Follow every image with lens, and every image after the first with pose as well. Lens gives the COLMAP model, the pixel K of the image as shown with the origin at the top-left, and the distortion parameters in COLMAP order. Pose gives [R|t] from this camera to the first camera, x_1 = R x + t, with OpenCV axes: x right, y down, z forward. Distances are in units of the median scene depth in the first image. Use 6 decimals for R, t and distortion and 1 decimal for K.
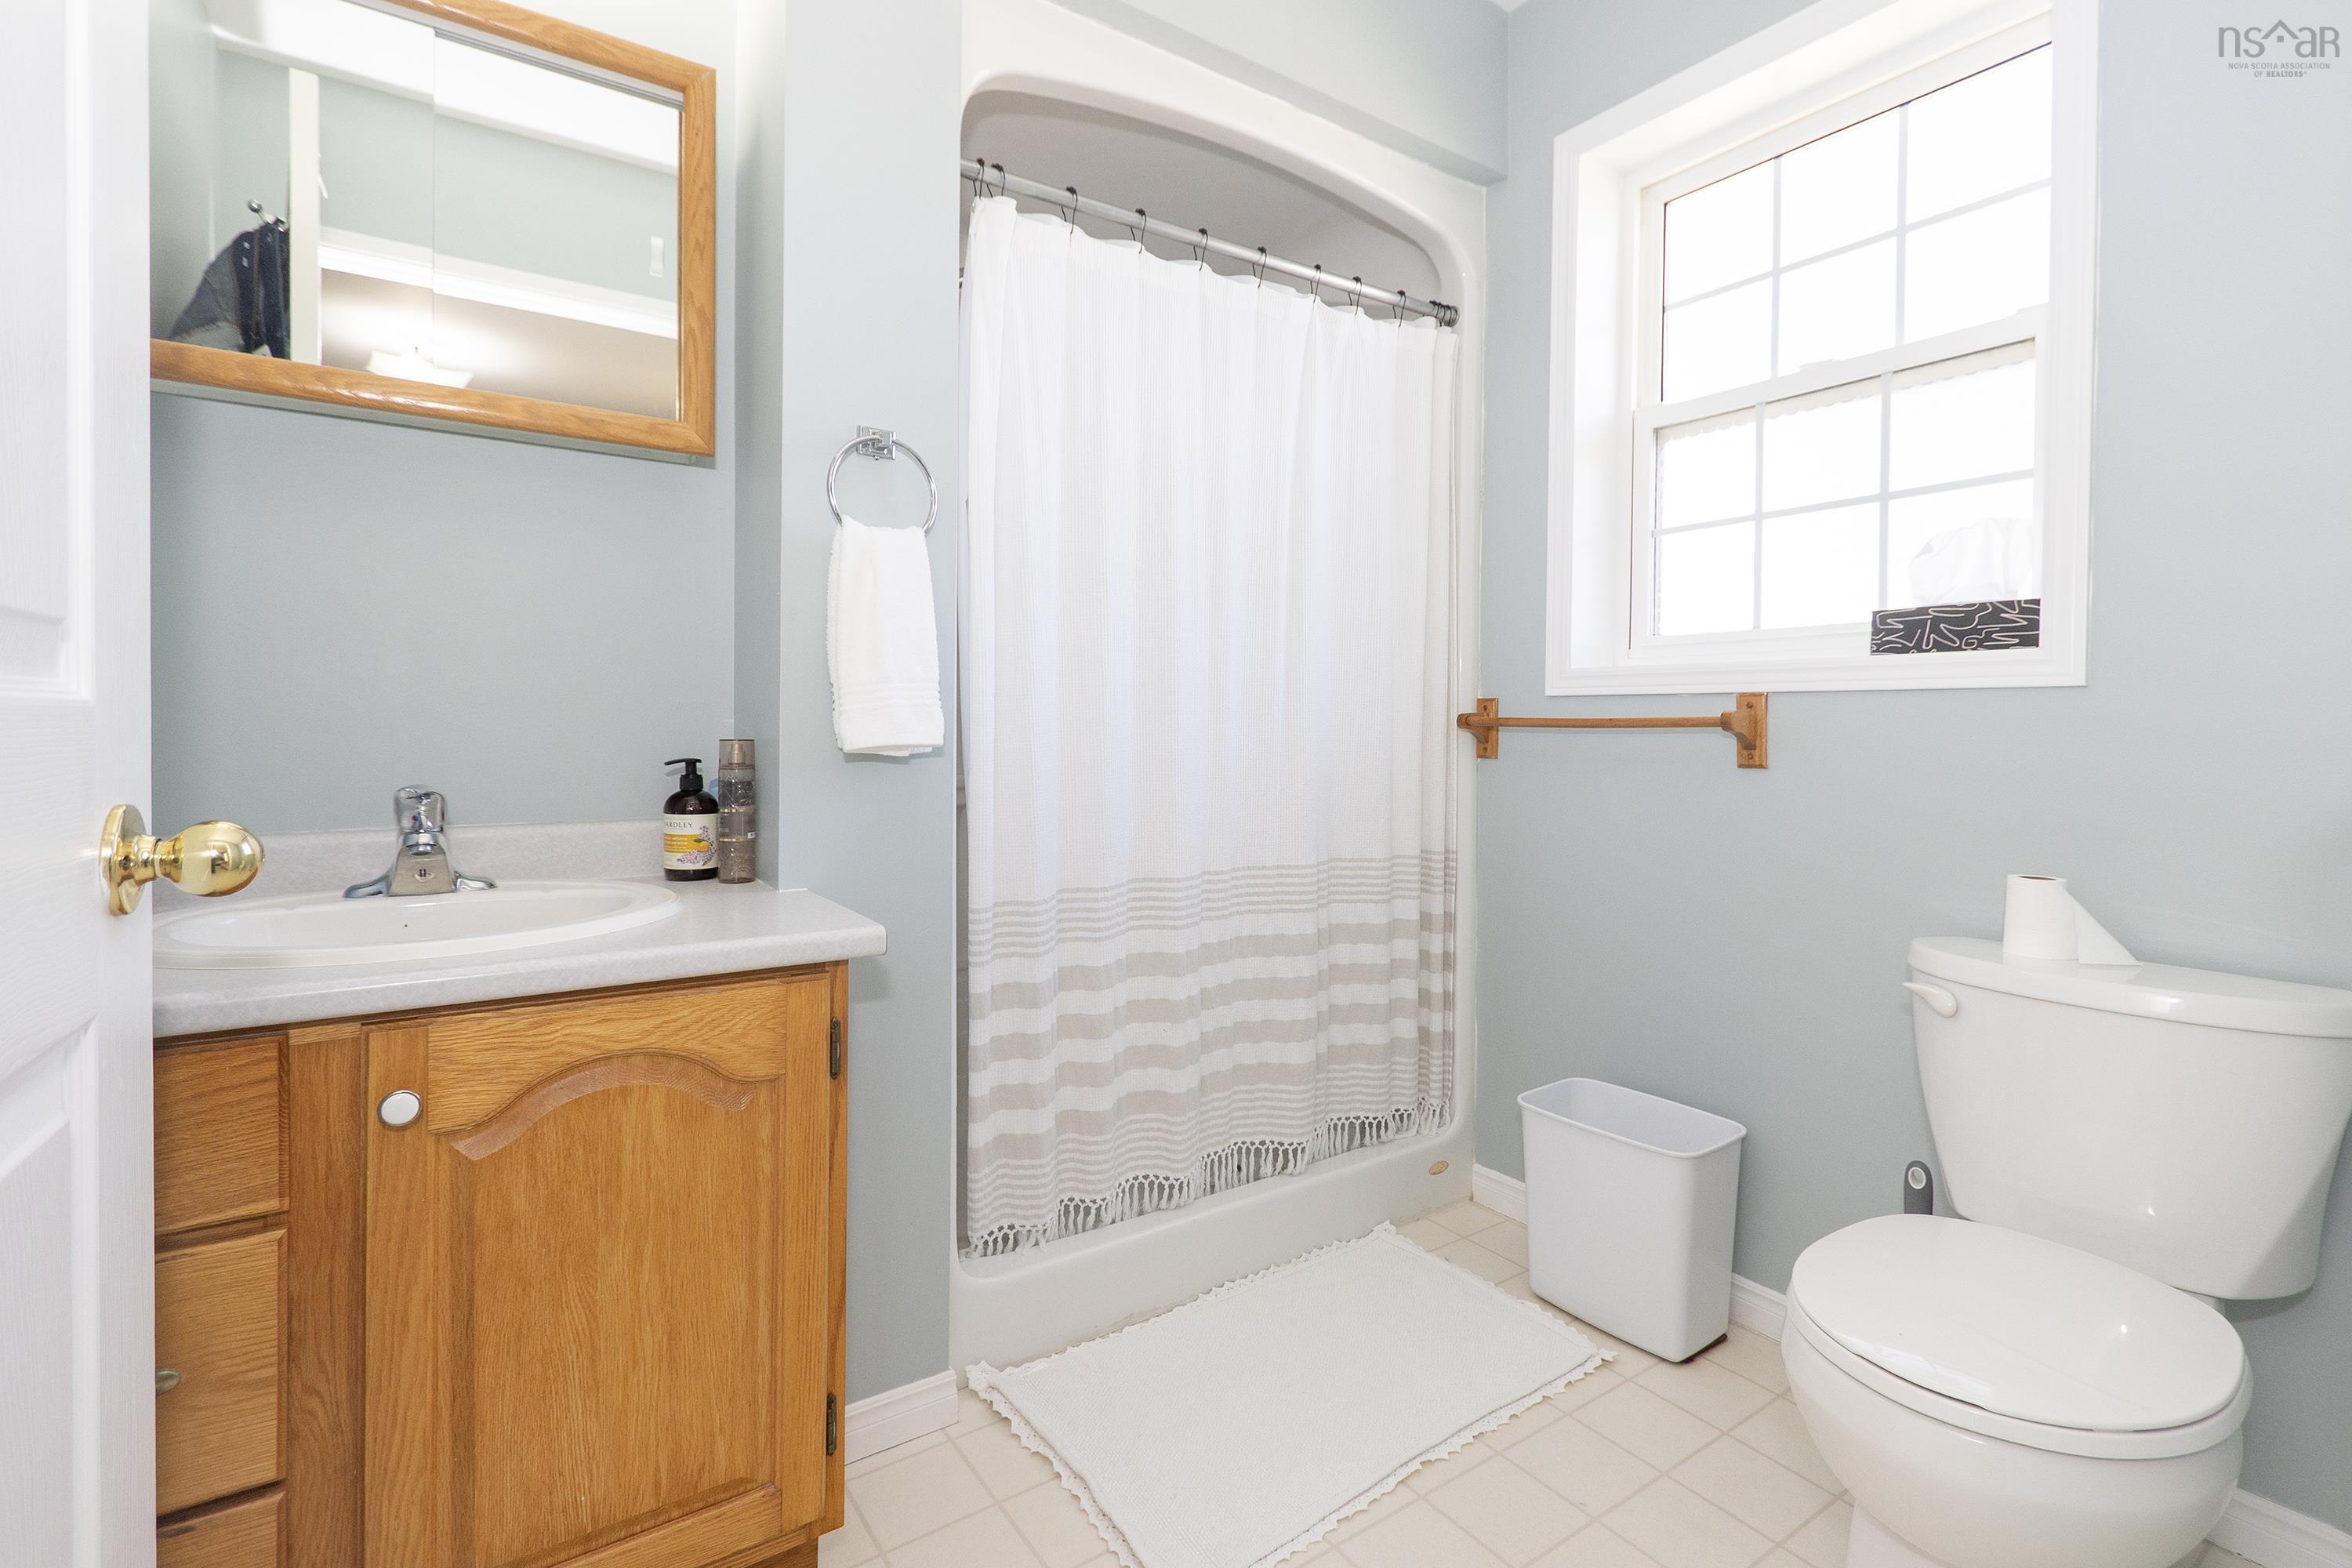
lens RADIAL K [[1095.8, 0, 1158.4], [0, 1095.8, 763.3], [0, 0, 1]] dist [-0.000950, -0.000161]
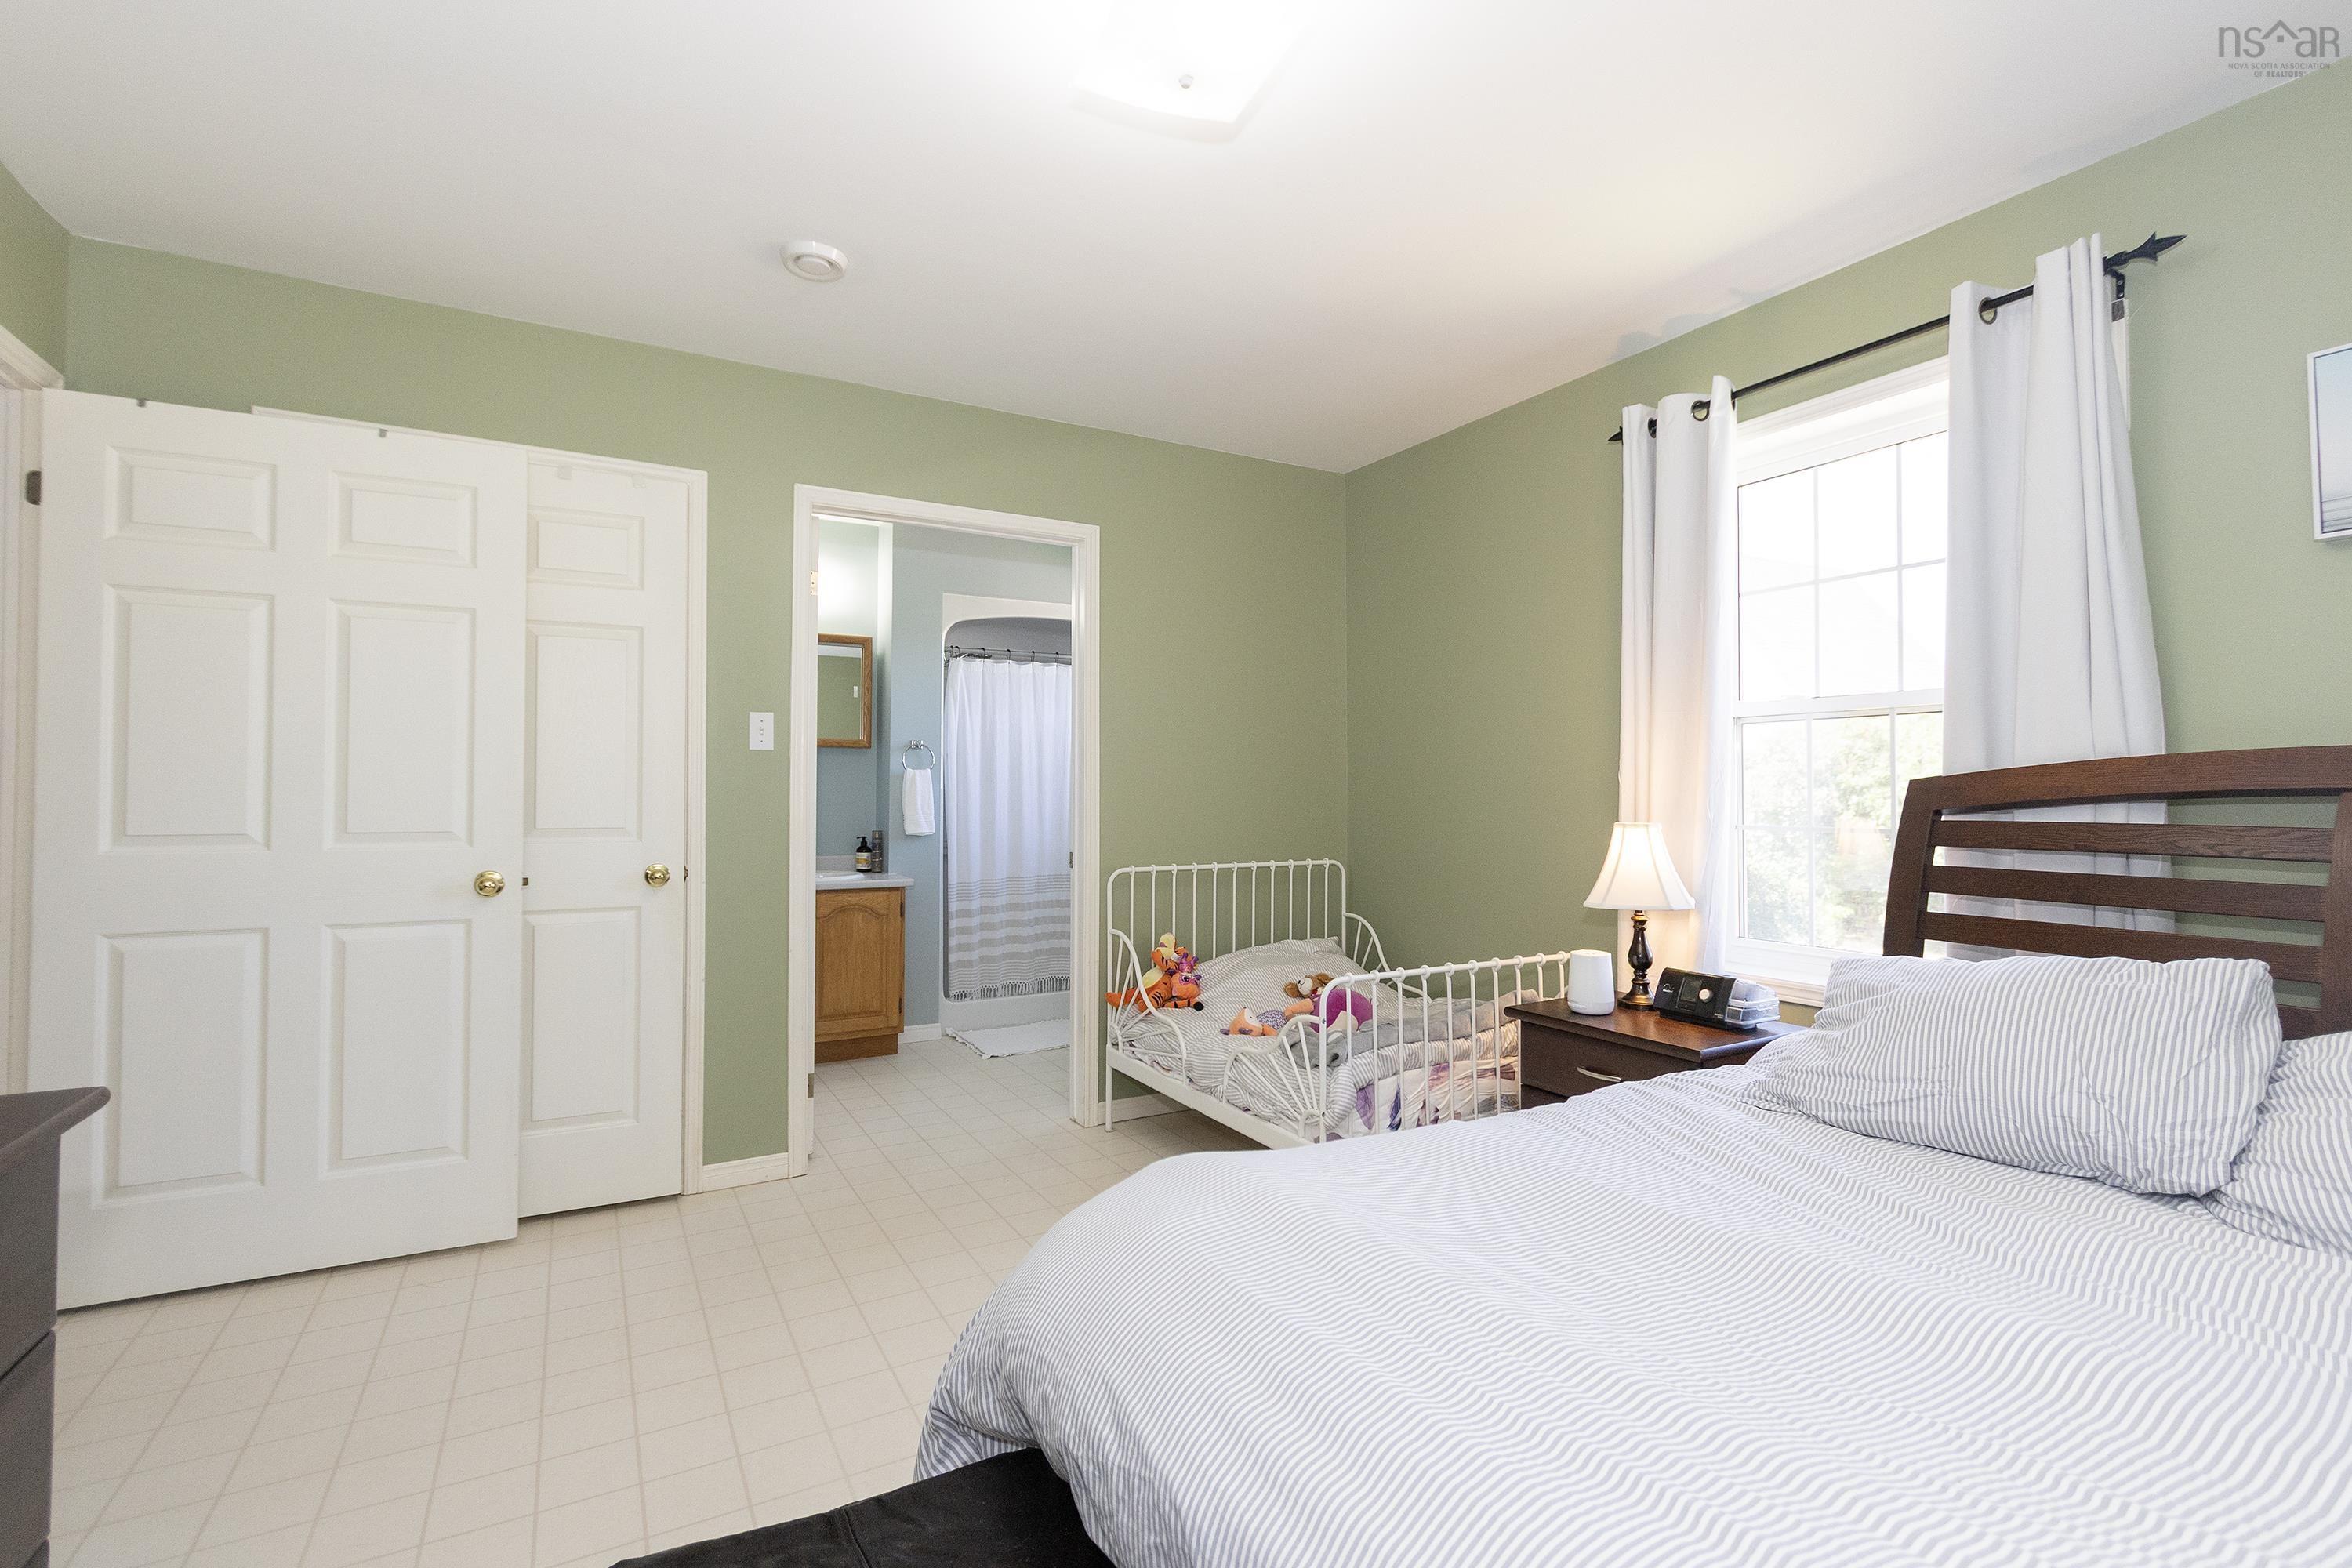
lens RADIAL K [[1095.8, 0, 1189.7], [0, 1095.8, 793.3], [0, 0, 1]] dist [-0.000950, -0.000161]
pose [[0.997558, -0.002415, -0.069801, 0.729184], [0.000281, 0.999533, -0.030571, -0.030079], [0.069842, 0.030477, 0.997092, -2.062773]]
